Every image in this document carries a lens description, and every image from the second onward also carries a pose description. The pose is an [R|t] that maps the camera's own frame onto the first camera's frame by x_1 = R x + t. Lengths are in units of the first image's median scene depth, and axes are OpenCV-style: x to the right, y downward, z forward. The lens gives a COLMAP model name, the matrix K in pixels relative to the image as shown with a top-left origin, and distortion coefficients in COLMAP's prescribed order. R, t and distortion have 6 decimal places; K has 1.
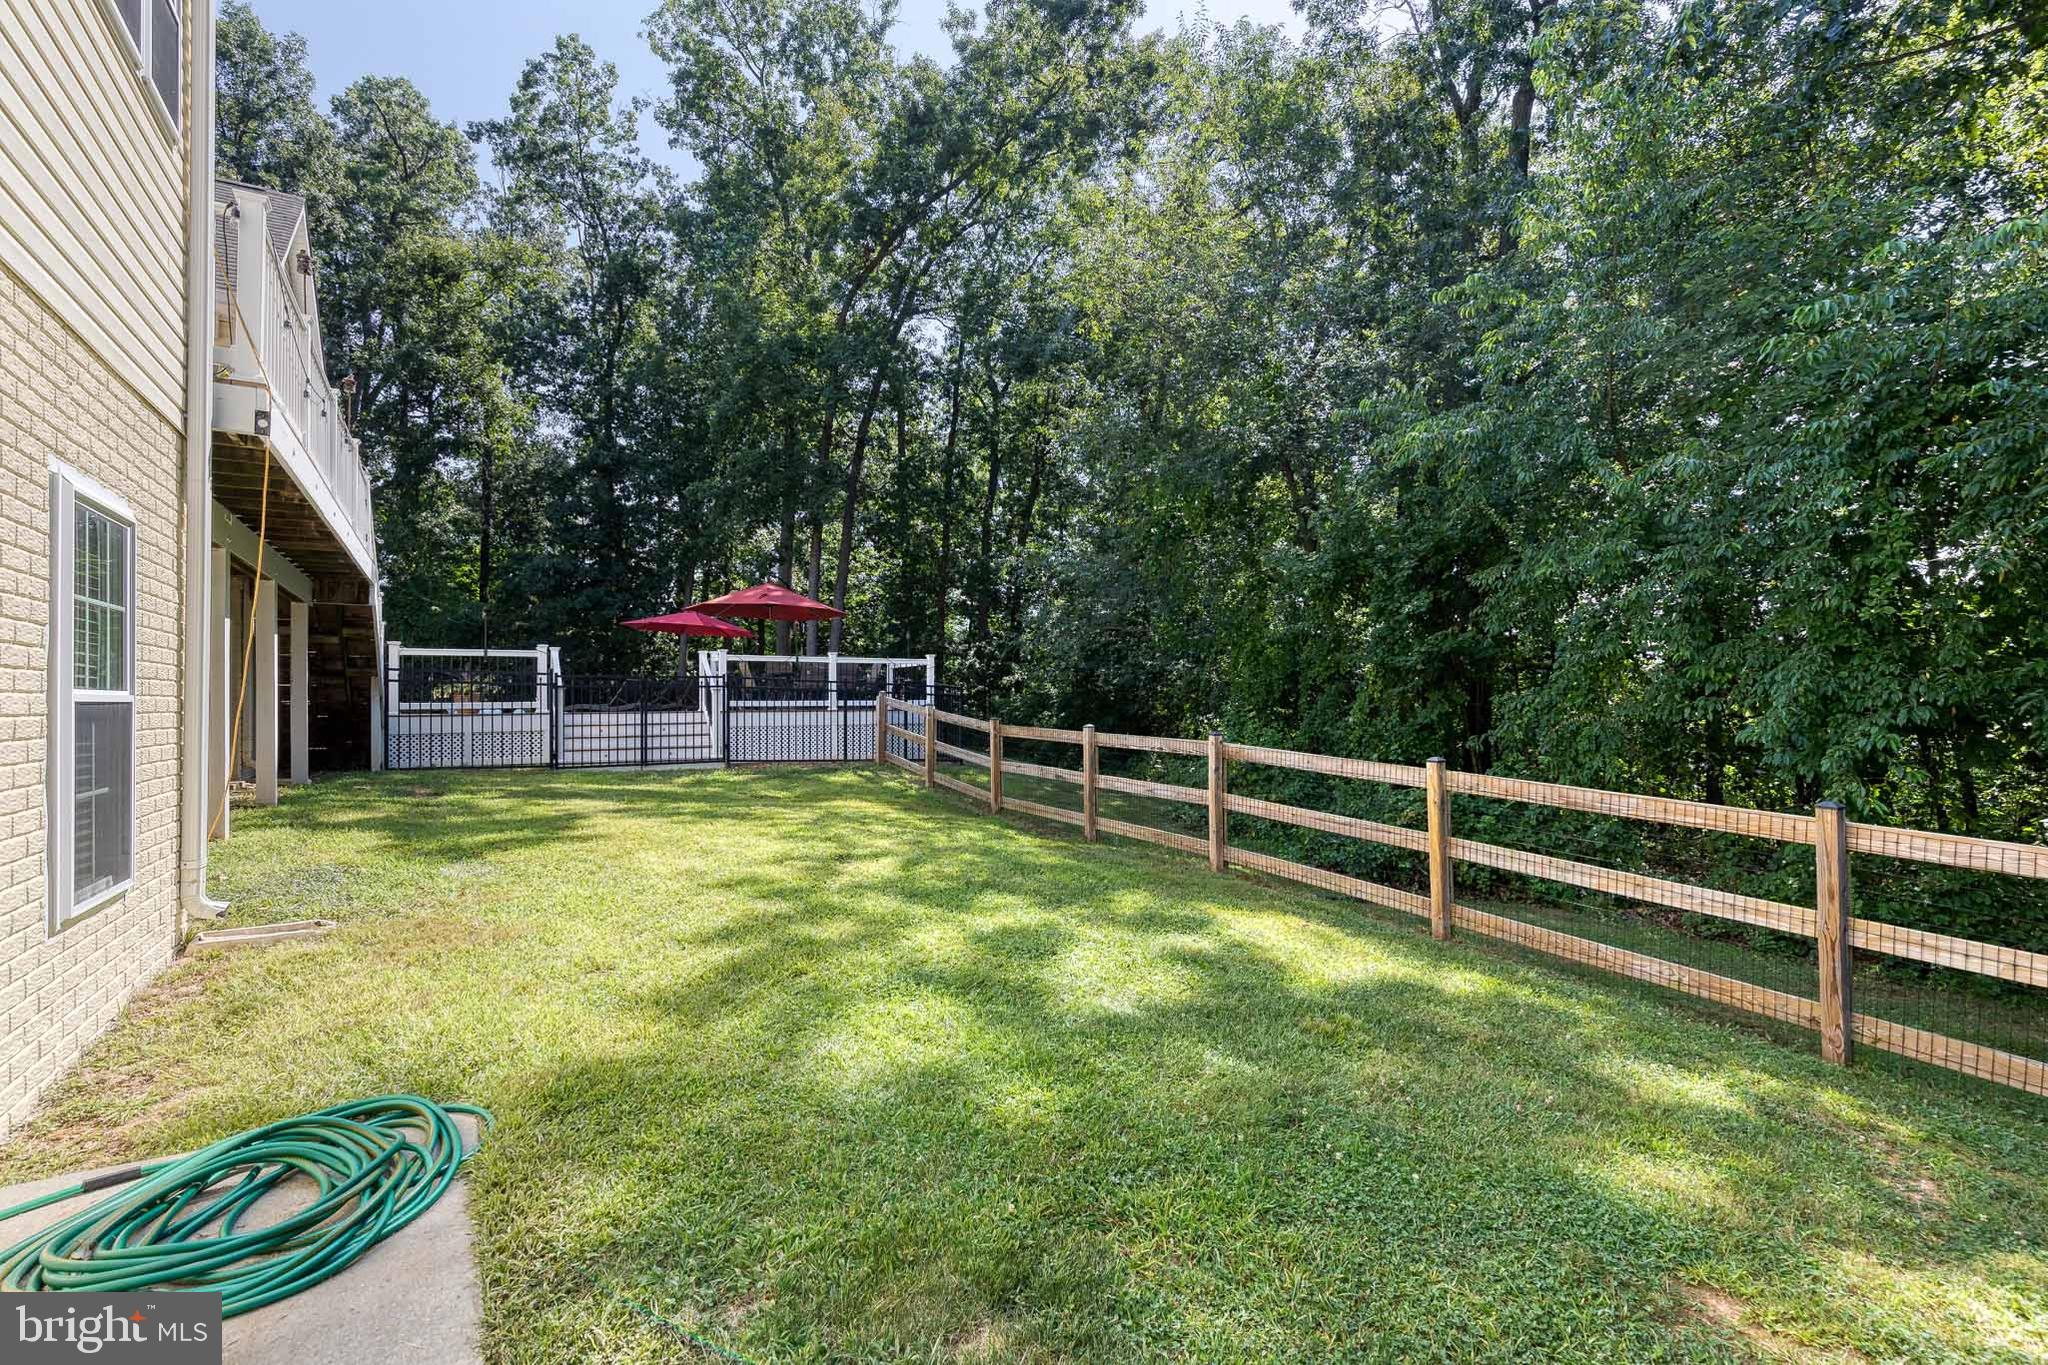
lens RADIAL K [[949.3, 0, 1033.0], [0, 949.3, 677.8], [0, 0, 1]] dist [0.015657, -0.000142]
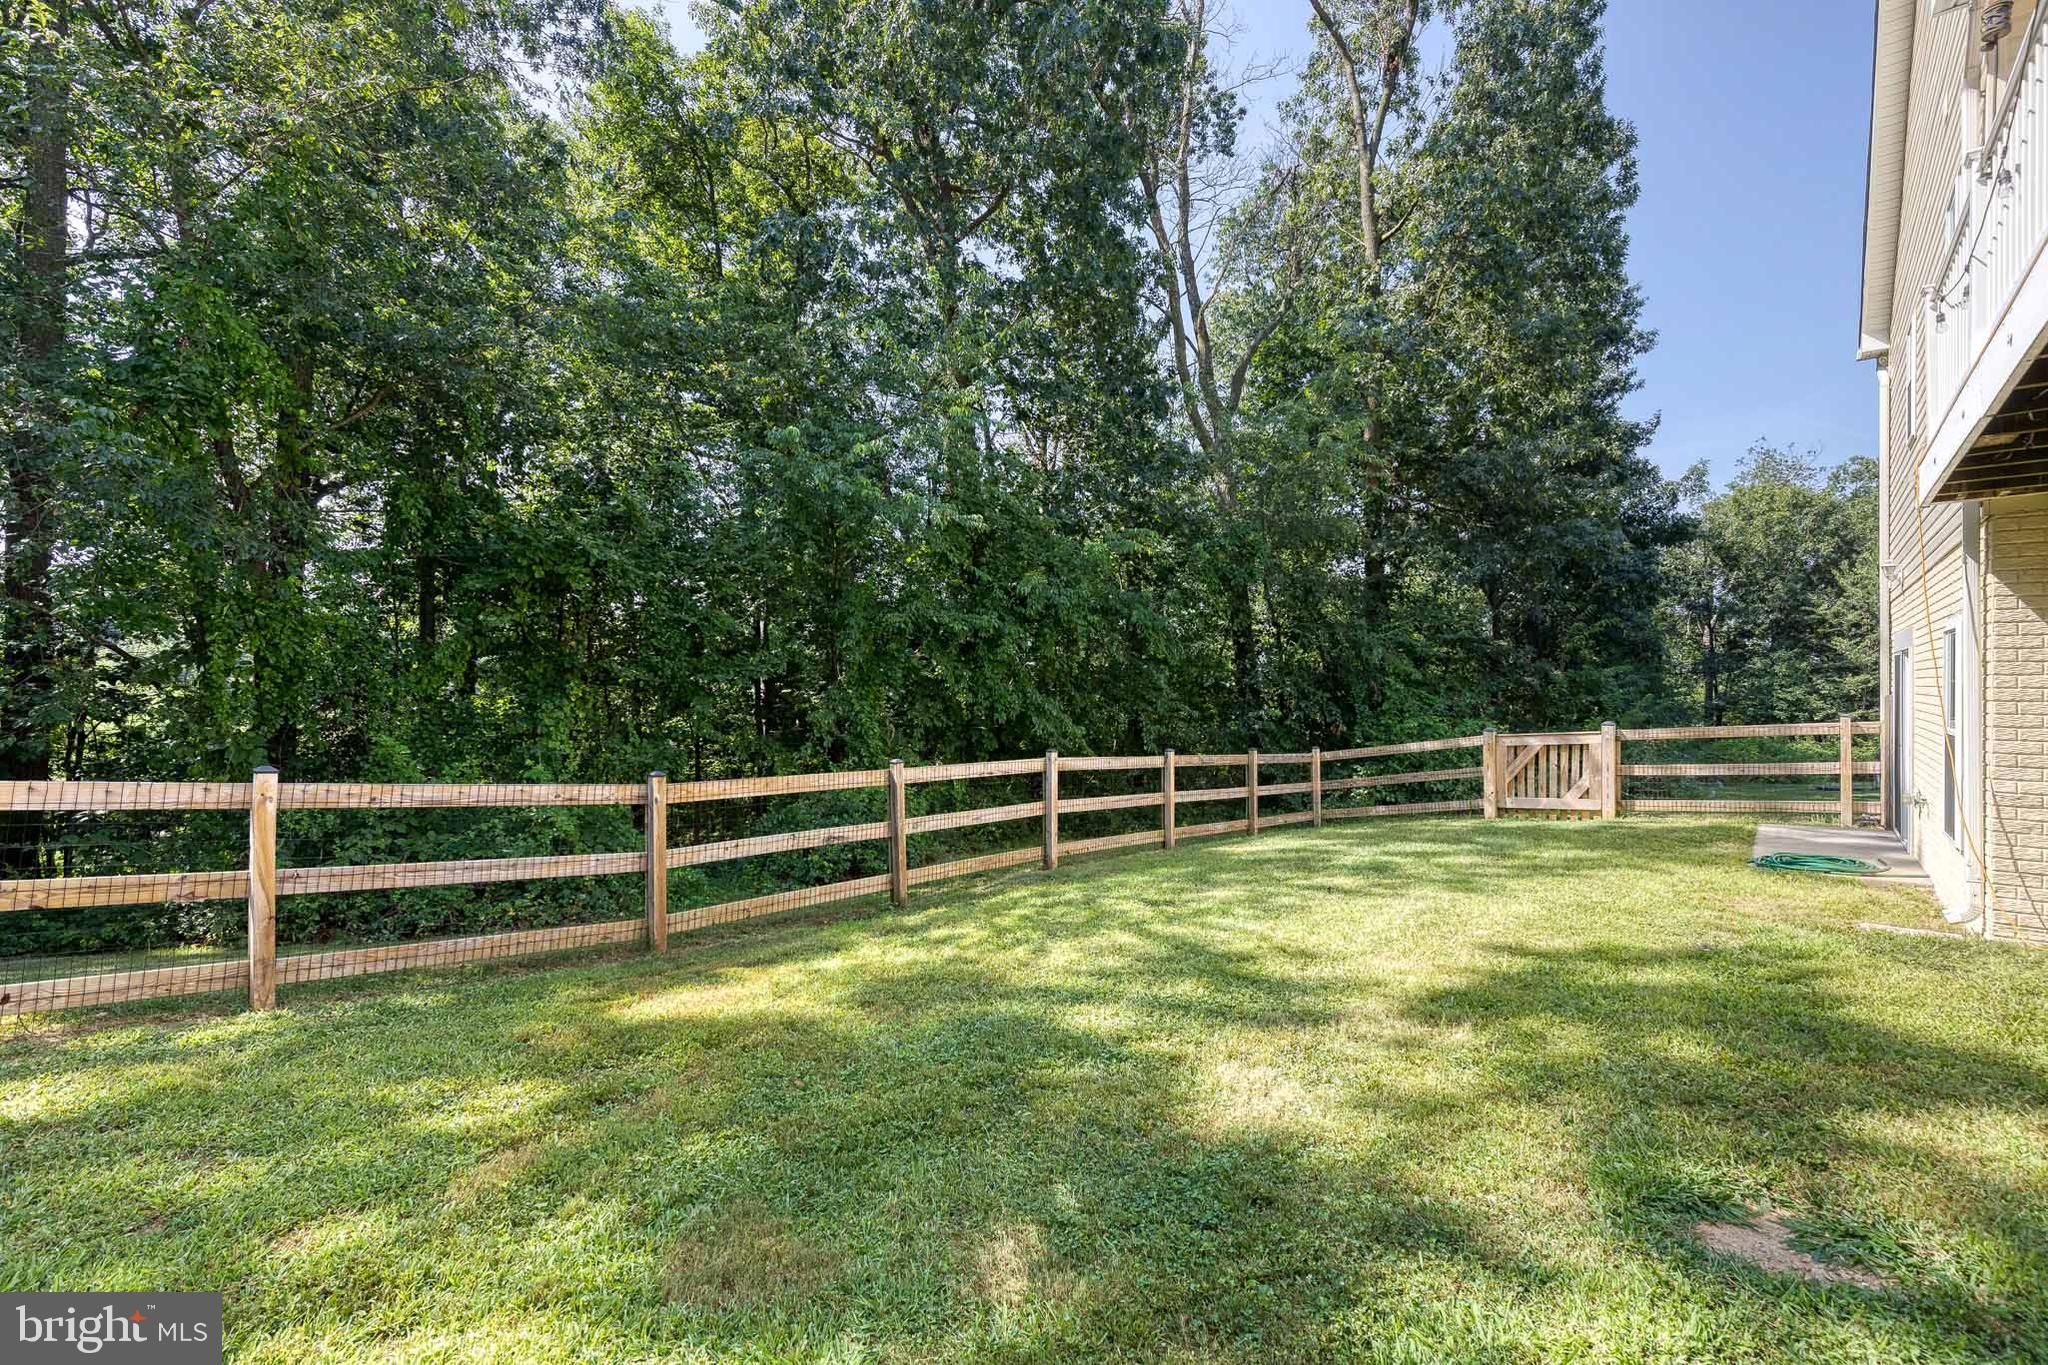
lens RADIAL K [[949.3, 0, 1033.0], [0, 949.3, 677.8], [0, 0, 1]] dist [0.015657, -0.000142]
pose [[-0.355838, -0.024833, 0.934218, -0.606818], [-0.056937, 0.998366, 0.004852, -0.016336], [-0.932812, -0.051465, -0.356670, 1.107529]]
